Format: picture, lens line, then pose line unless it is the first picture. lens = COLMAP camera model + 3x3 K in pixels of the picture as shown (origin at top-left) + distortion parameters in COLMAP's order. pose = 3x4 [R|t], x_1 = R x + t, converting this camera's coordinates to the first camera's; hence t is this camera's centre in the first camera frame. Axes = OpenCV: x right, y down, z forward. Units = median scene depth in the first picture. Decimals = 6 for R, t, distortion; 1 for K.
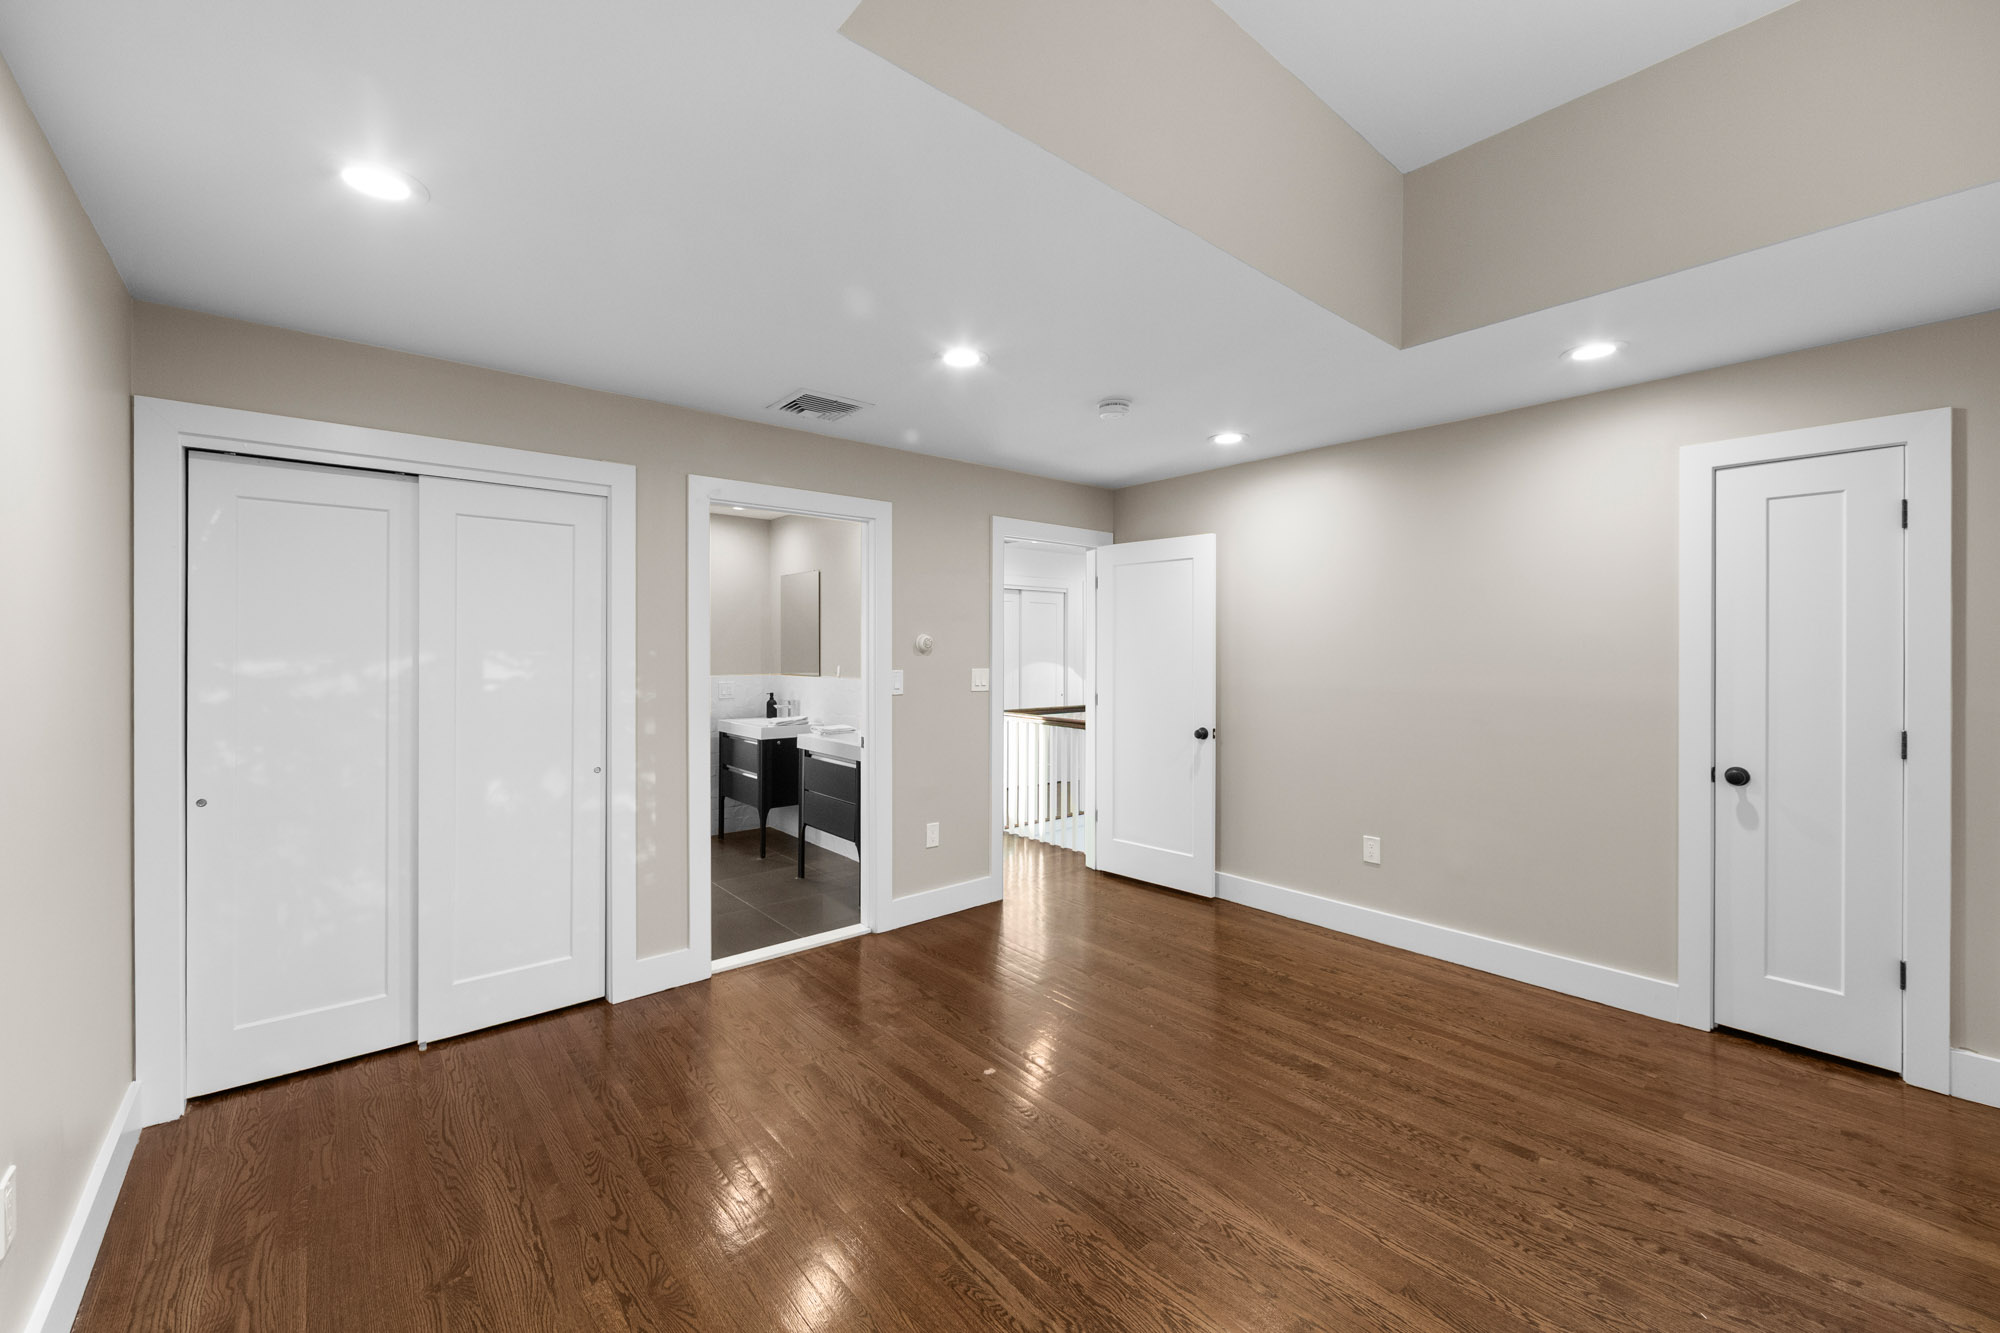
lens RADIAL K [[786.7, 0, 1002.5], [0, 786.7, 652.8], [0, 0, 1]] dist [0.000528, -0.000196]
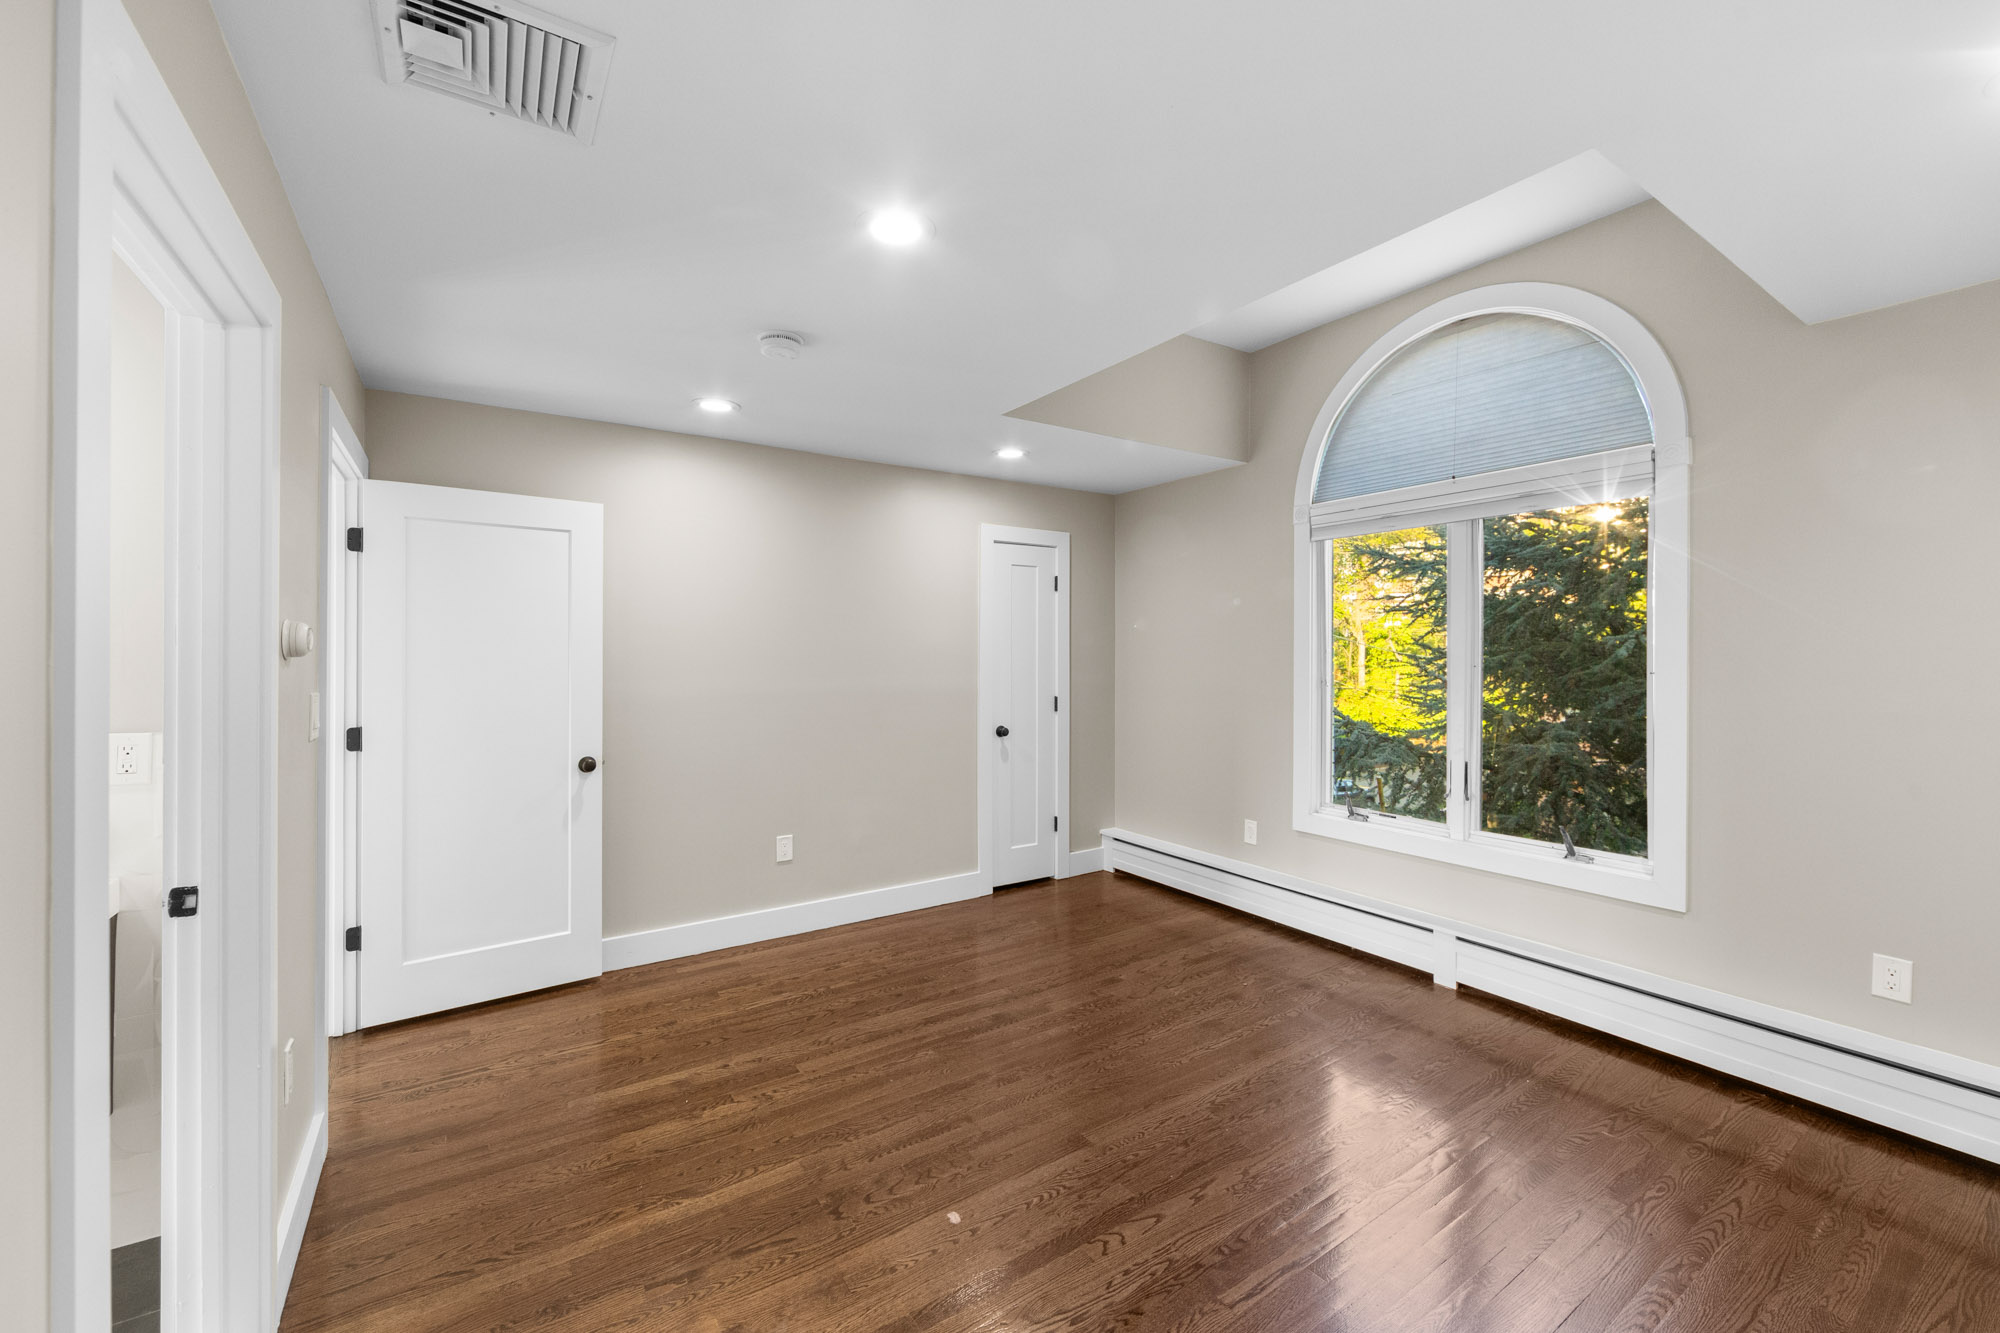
lens RADIAL K [[786.7, 0, 1002.5], [0, 786.7, 652.8], [0, 0, 1]] dist [0.000528, -0.000196]
pose [[0.126747, 0.002583, 0.991932, -0.667152], [0.002702, 0.999992, -0.002950, -0.001477], [-0.991931, 0.003054, 0.126739, 0.760188]]
